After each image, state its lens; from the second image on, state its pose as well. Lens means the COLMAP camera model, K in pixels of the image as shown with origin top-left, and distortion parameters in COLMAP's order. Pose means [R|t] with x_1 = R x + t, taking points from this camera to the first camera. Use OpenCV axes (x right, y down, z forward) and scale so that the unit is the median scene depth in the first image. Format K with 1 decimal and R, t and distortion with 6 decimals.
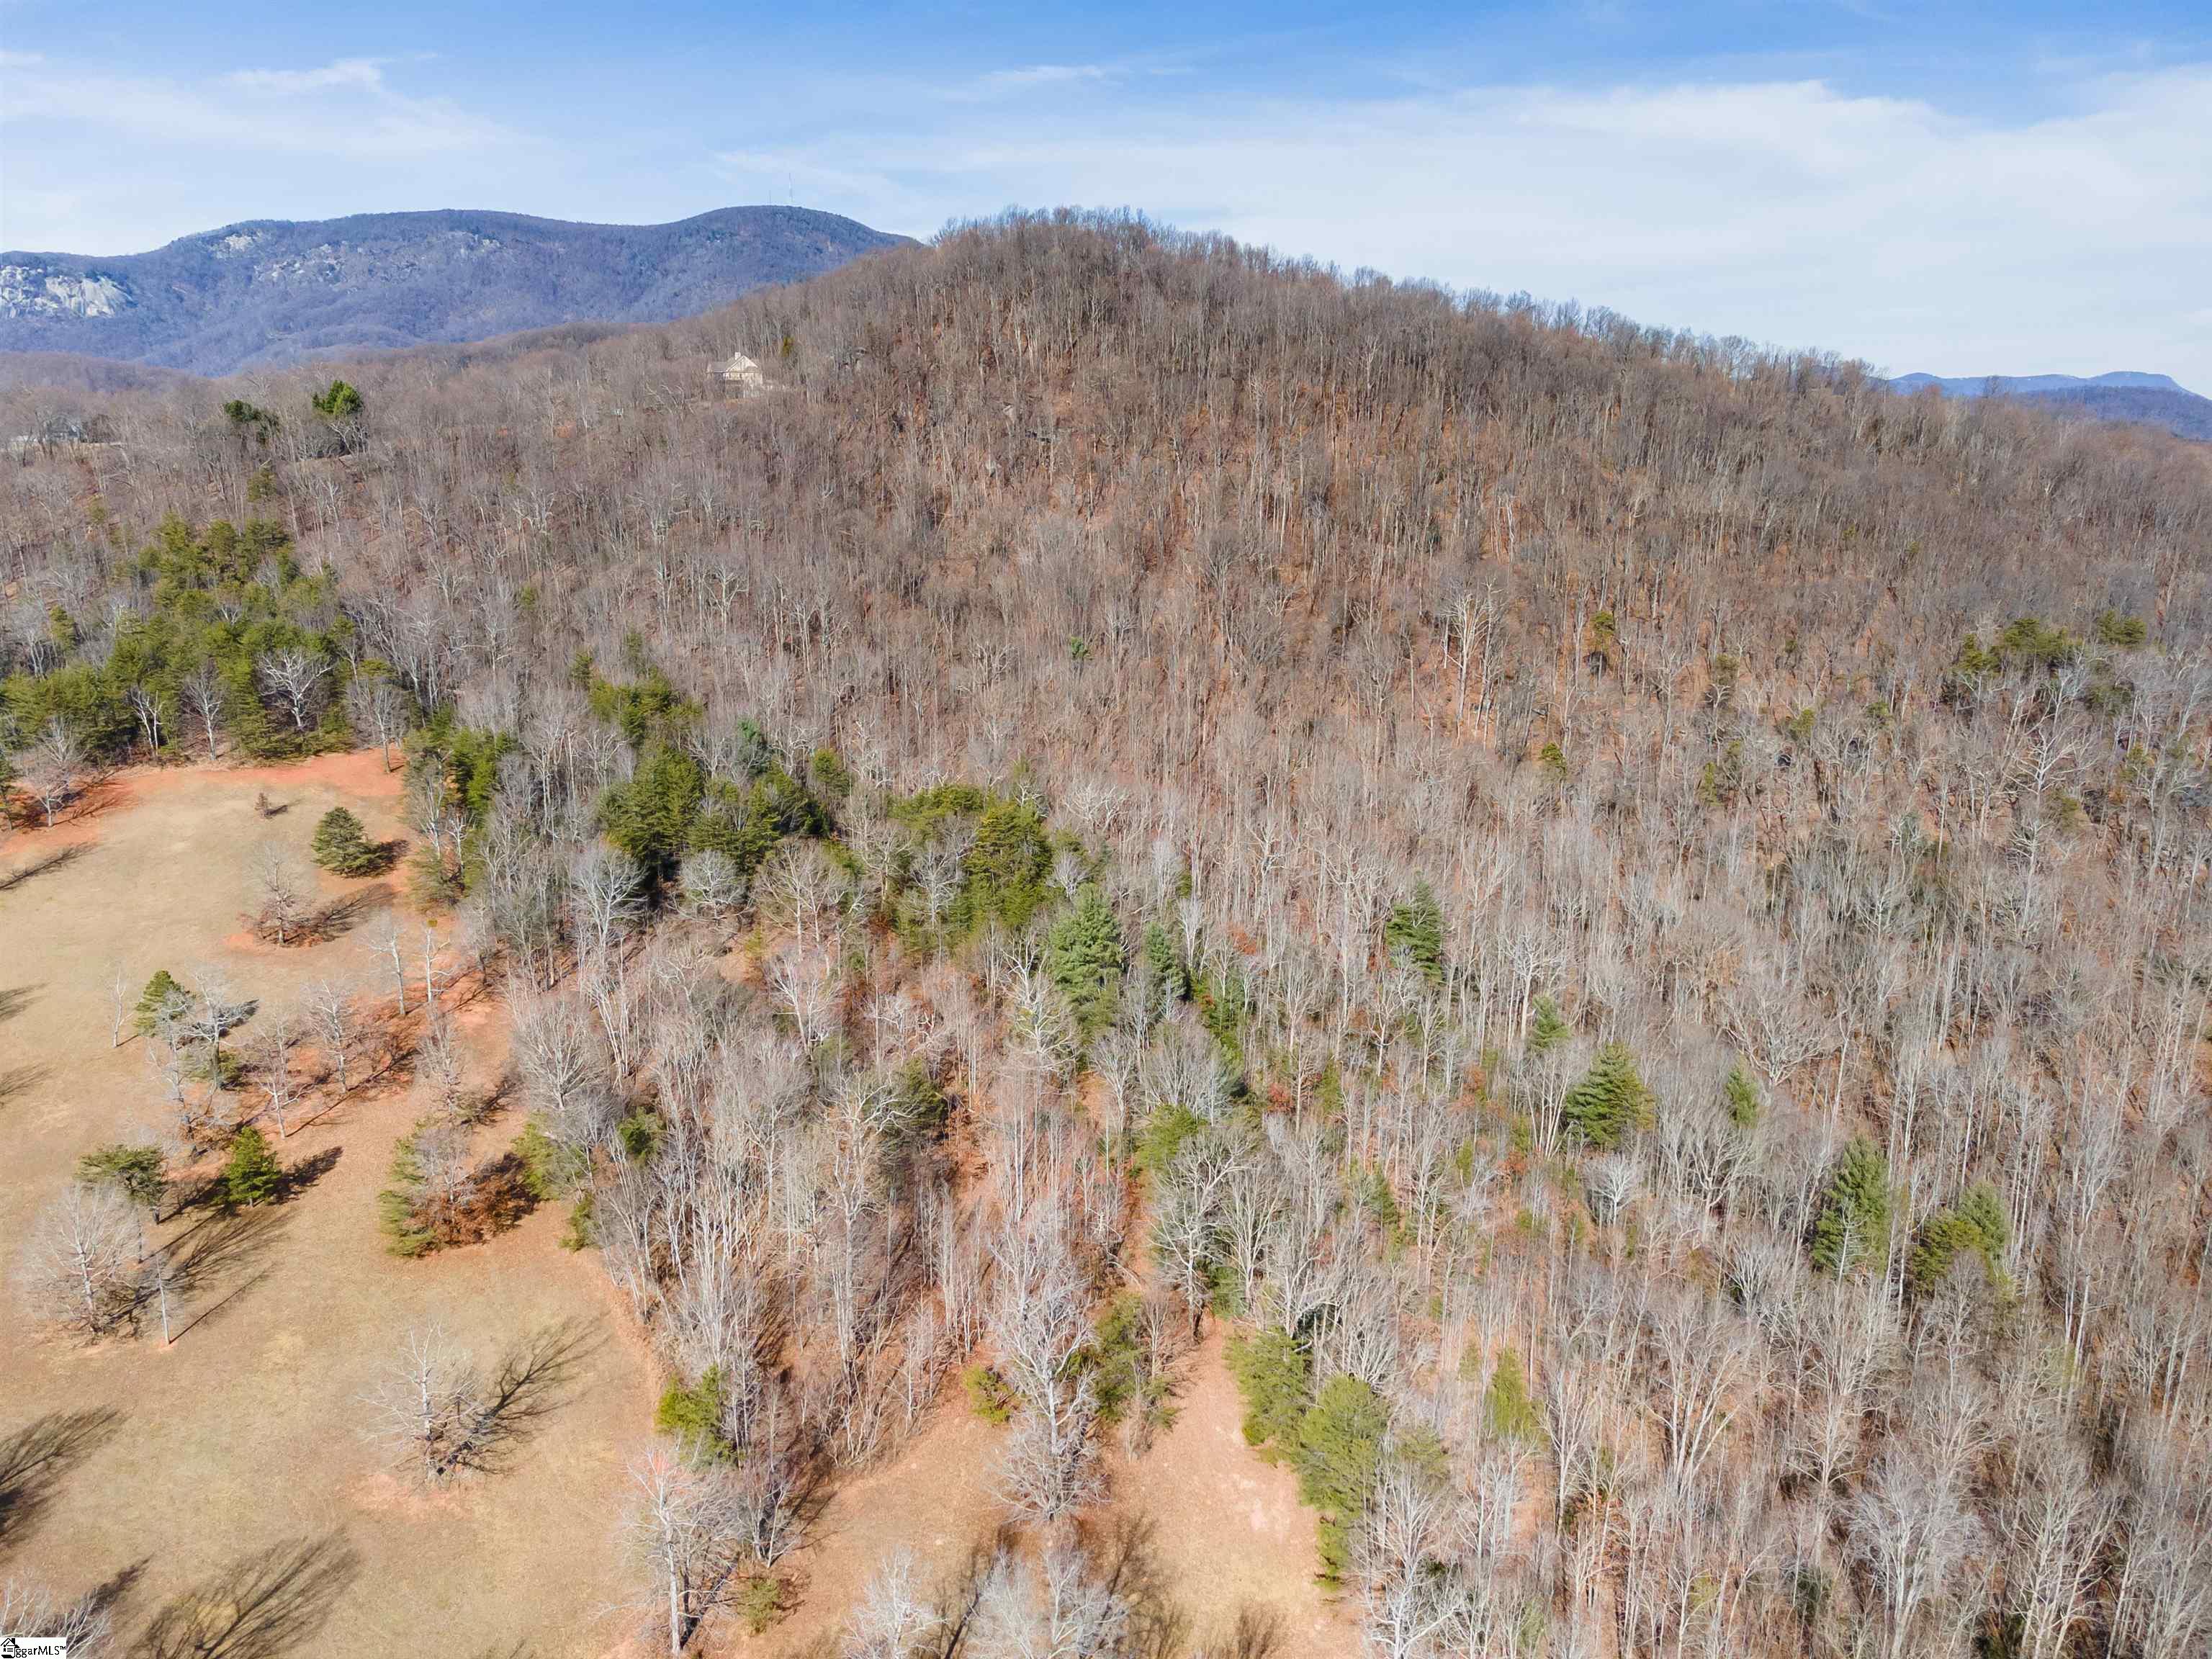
lens RADIAL K [[1571.5, 0, 1096.1], [0, 1571.5, 832.7], [0, 0, 1]] dist [0.050749, 0.005816]
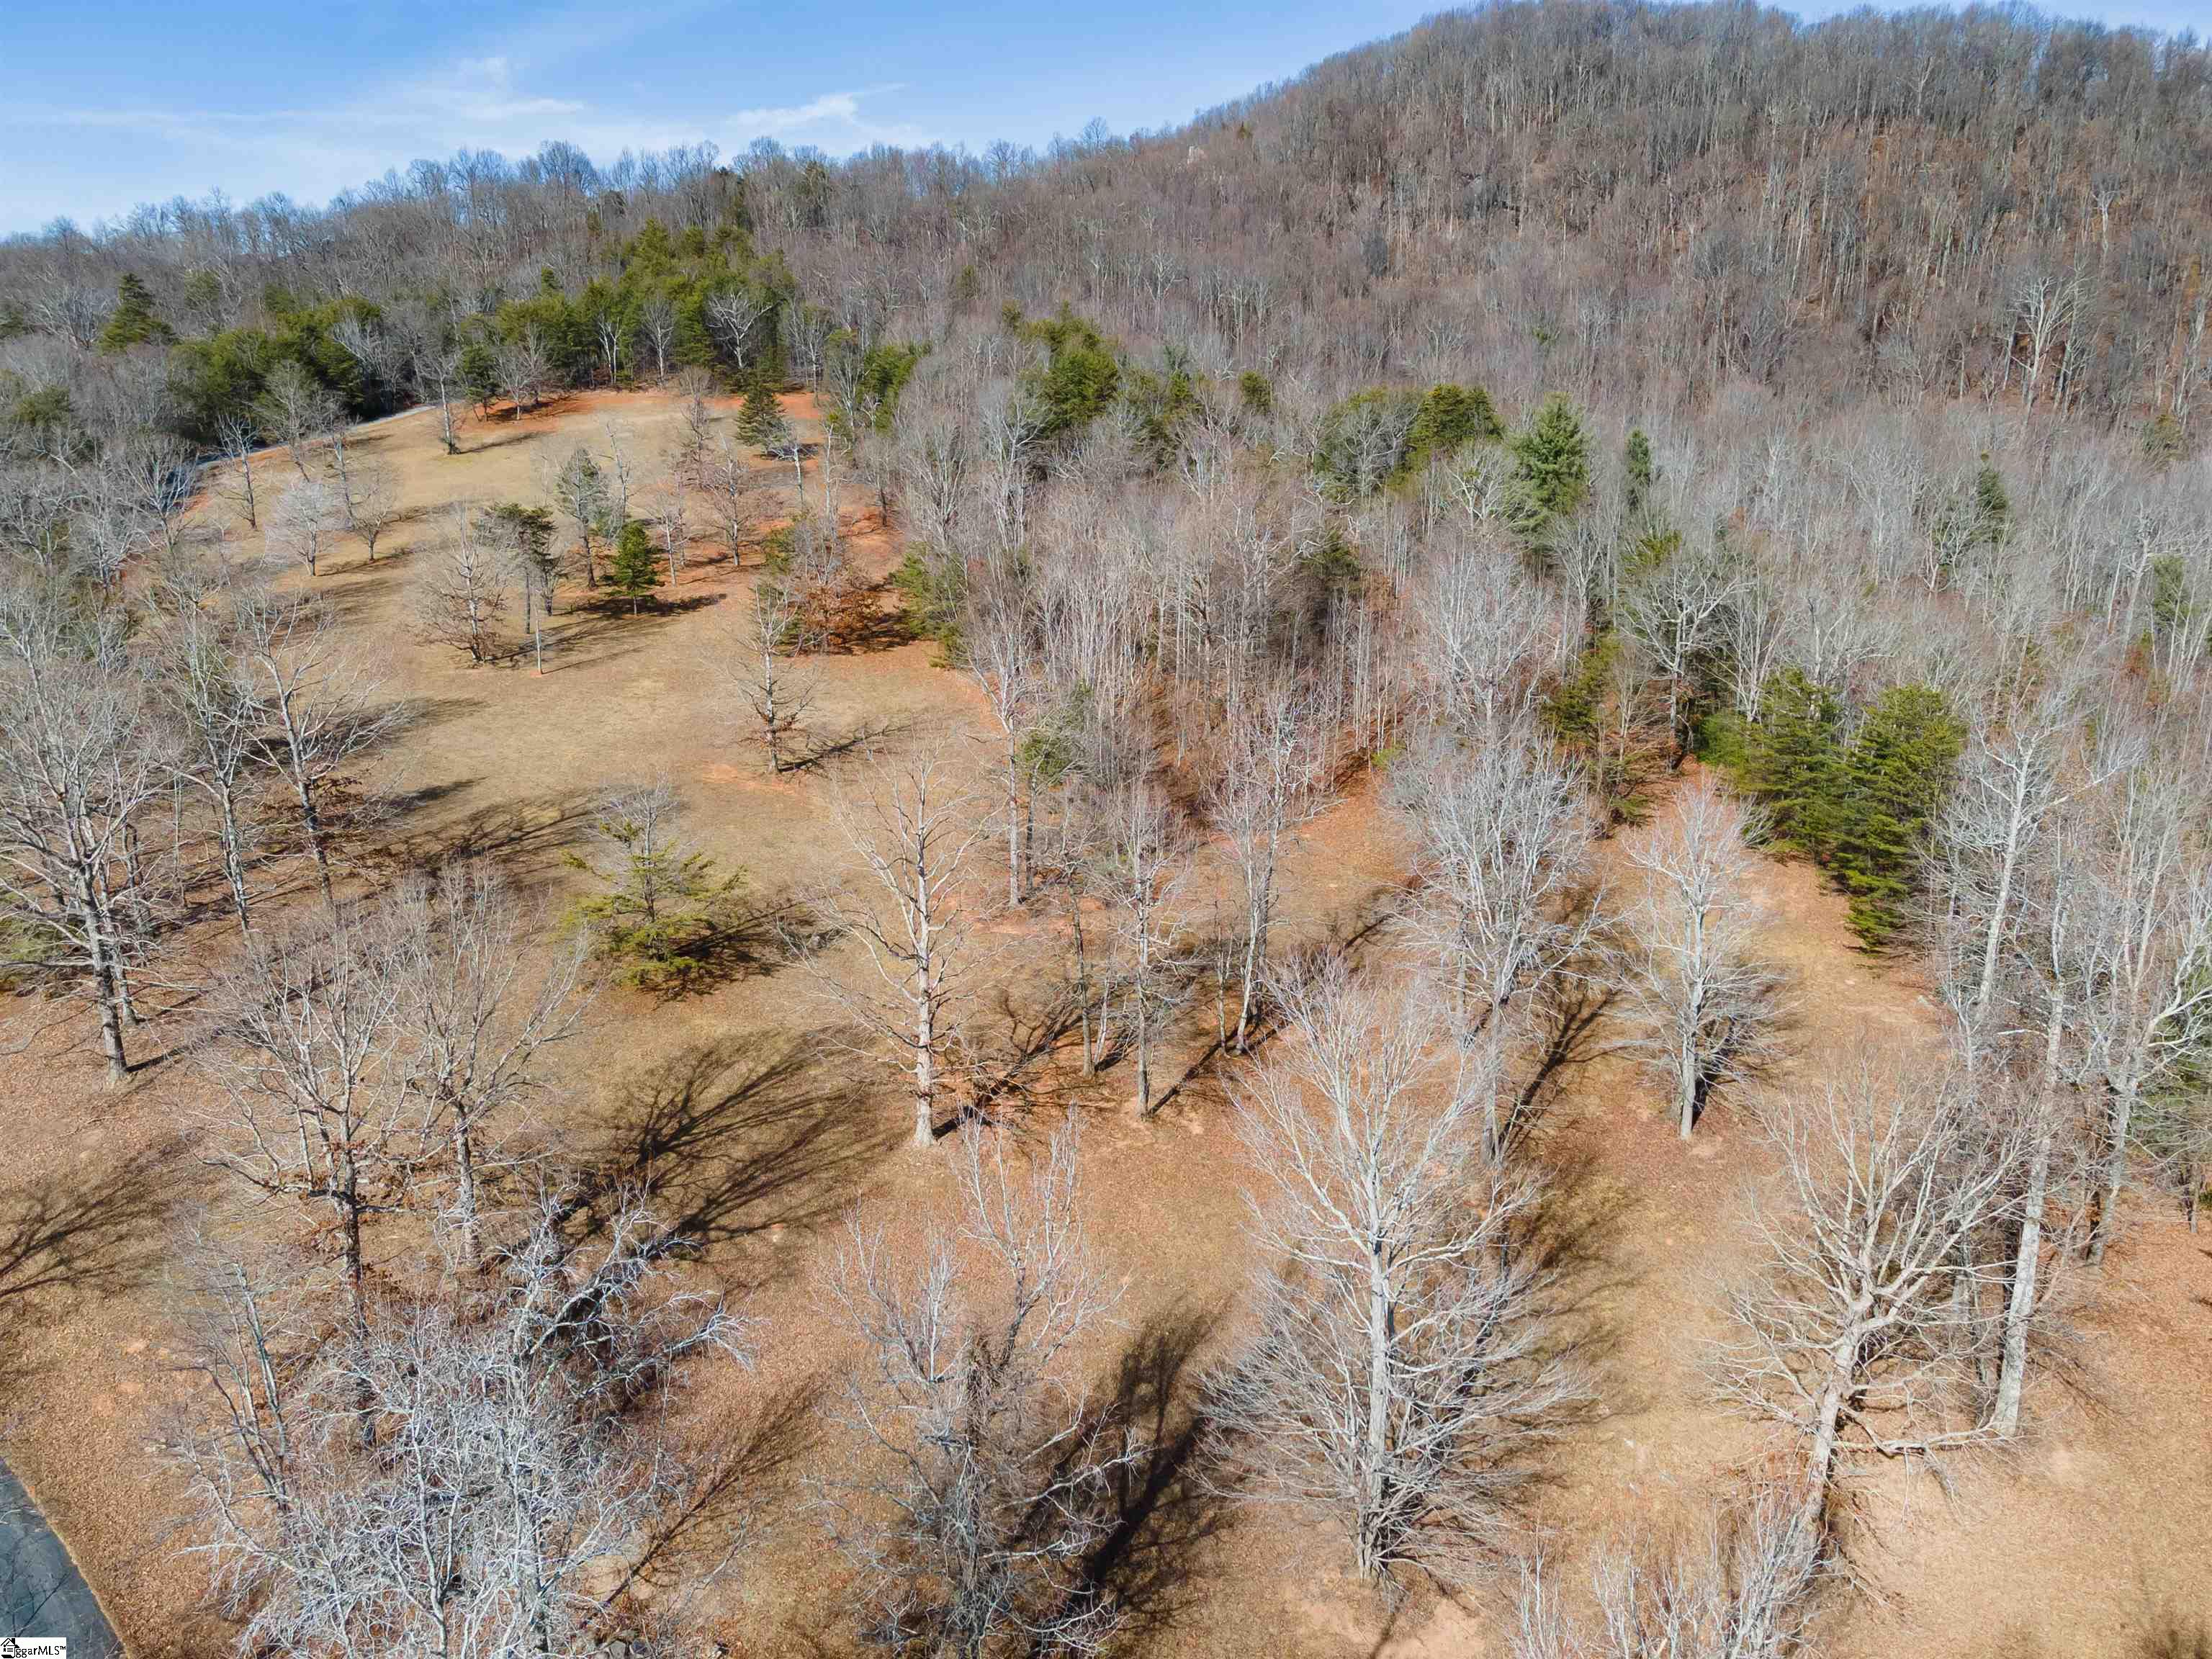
lens RADIAL K [[1573.2, 0, 1106.0], [0, 1573.2, 829.5], [0, 0, 1]] dist [0.045230, 0.010239]
pose [[0.964917, 0.067862, -0.253632, -0.004737], [-0.067327, 0.997673, 0.010800, 0.214803], [0.253774, 0.006655, 0.967241, 0.100834]]
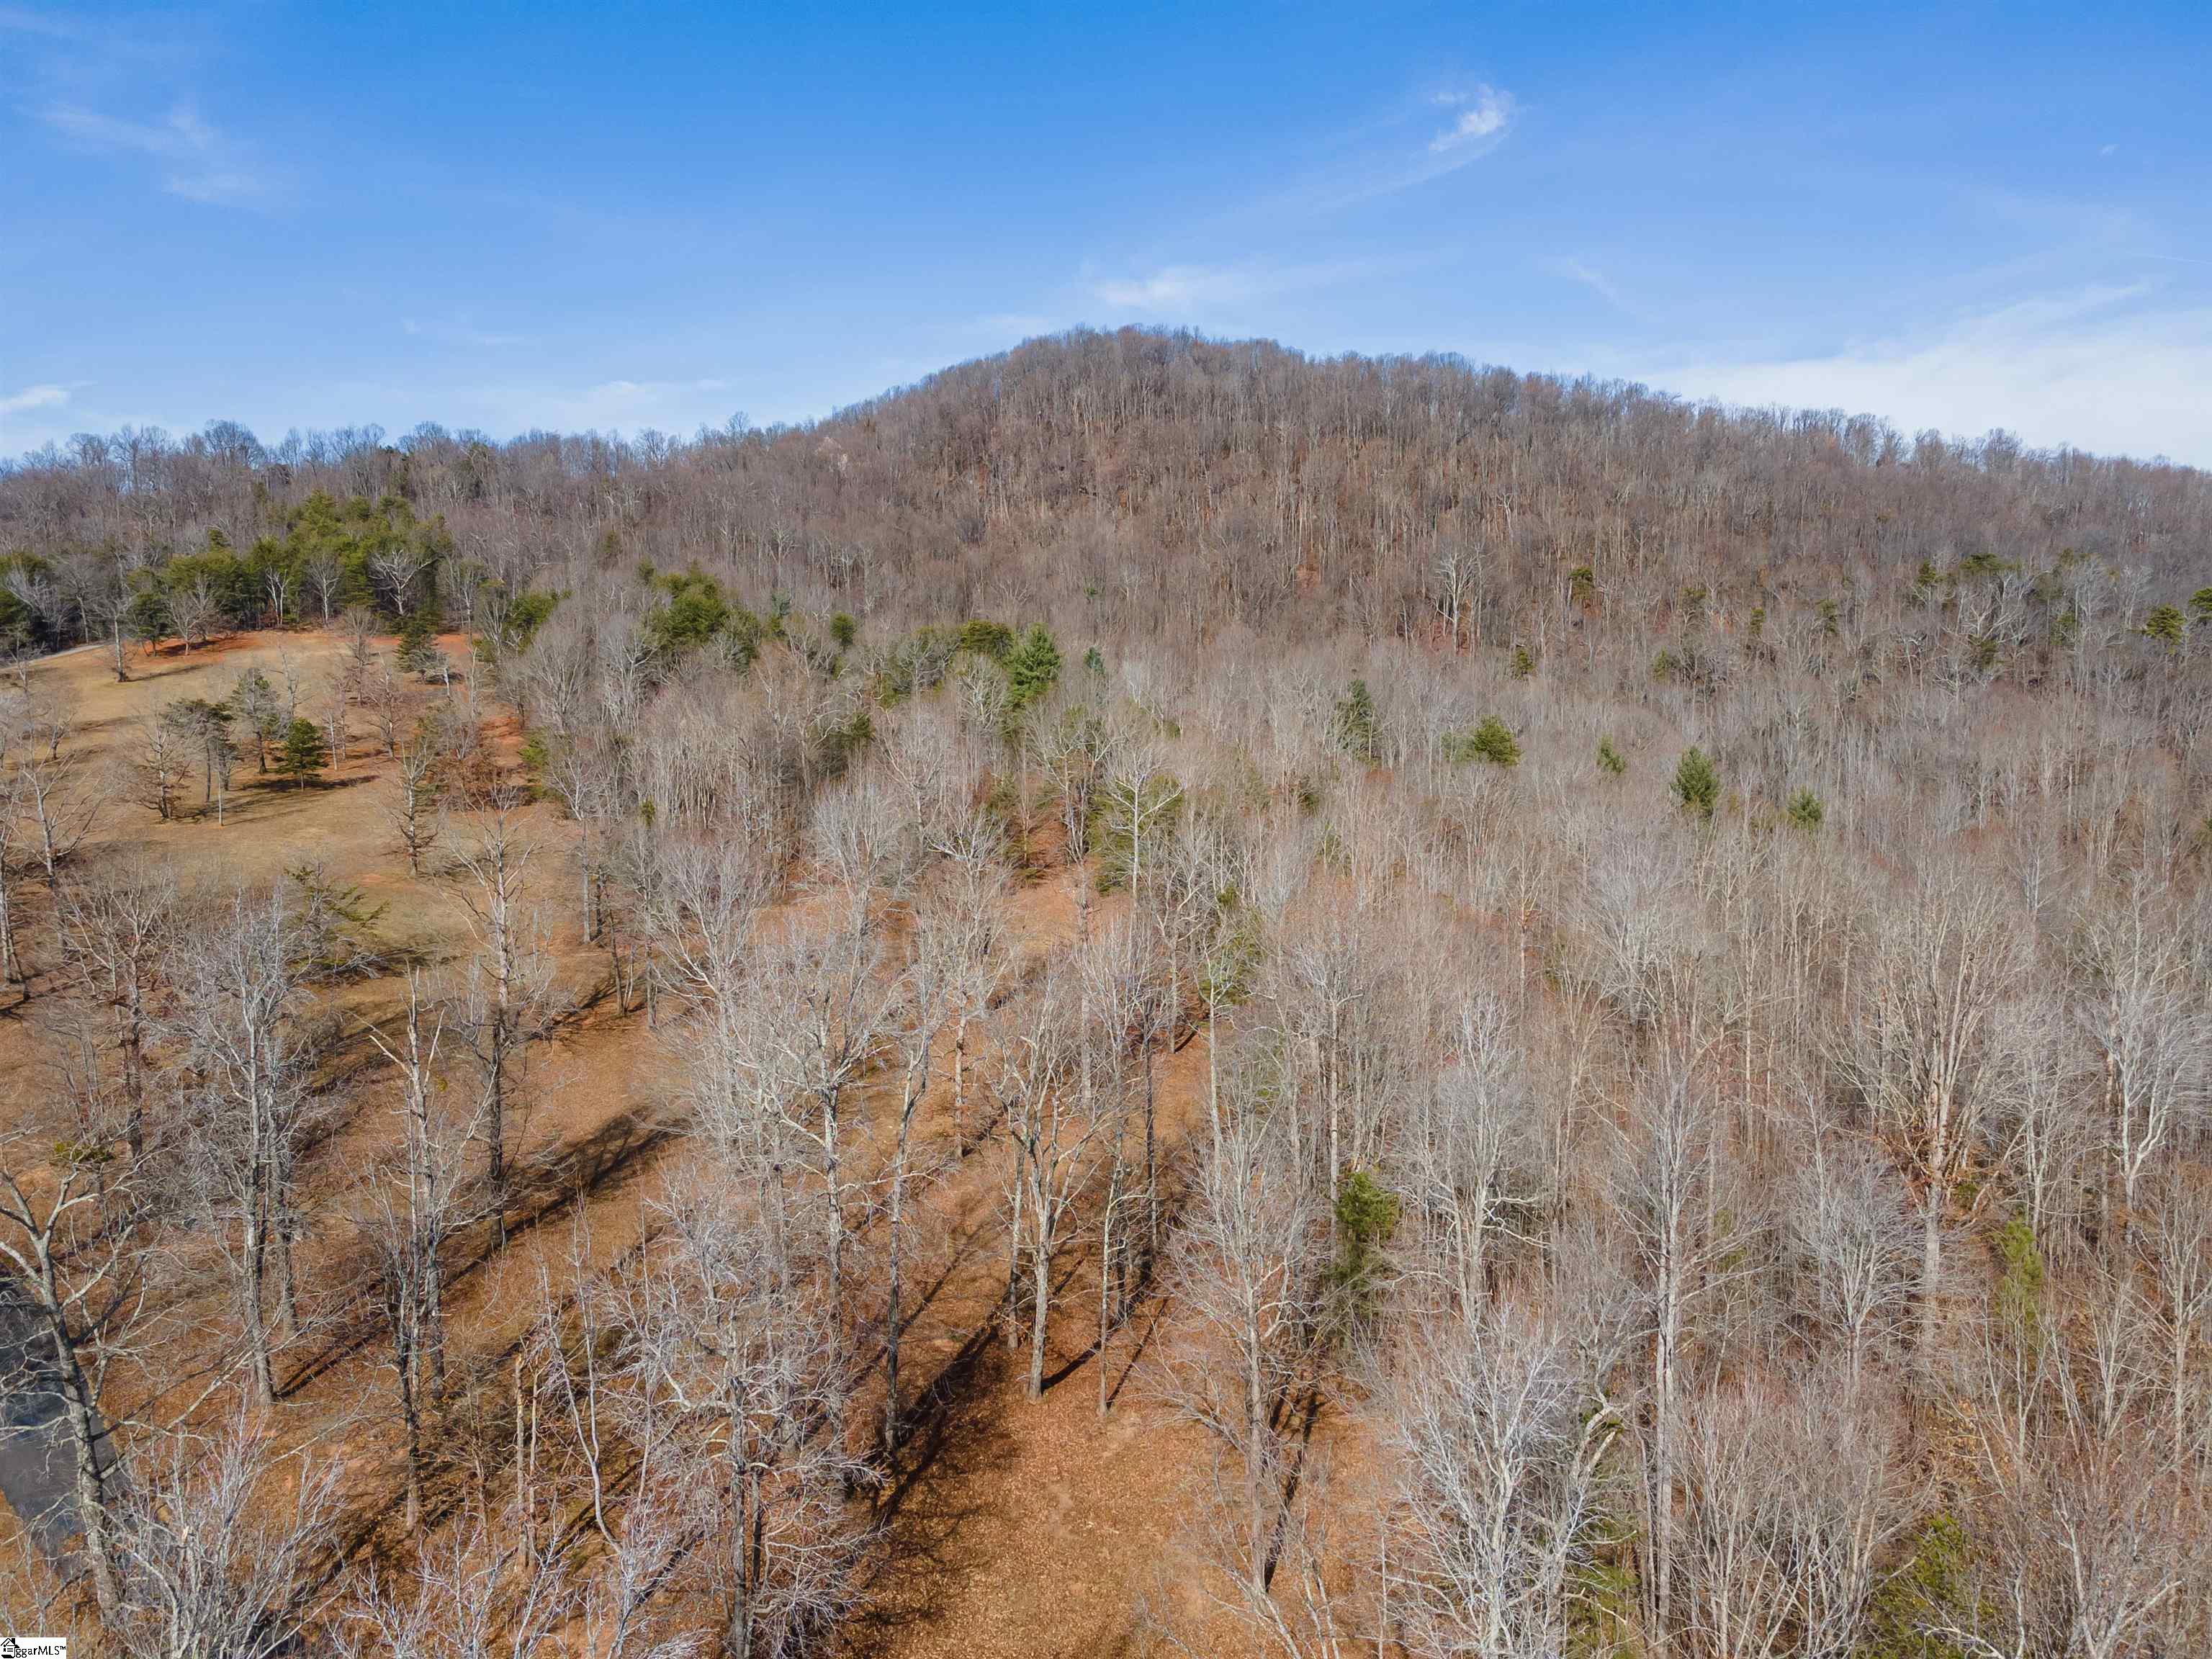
lens RADIAL K [[1575.9, 0, 1095.5], [0, 1575.9, 833.9], [0, 0, 1]] dist [0.038353, 0.041665]
pose [[0.996738, 0.000457, -0.080708, 0.103316], [-0.012926, 0.987979, -0.154048, 0.285826], [0.079668, 0.154589, 0.984762, -0.078832]]
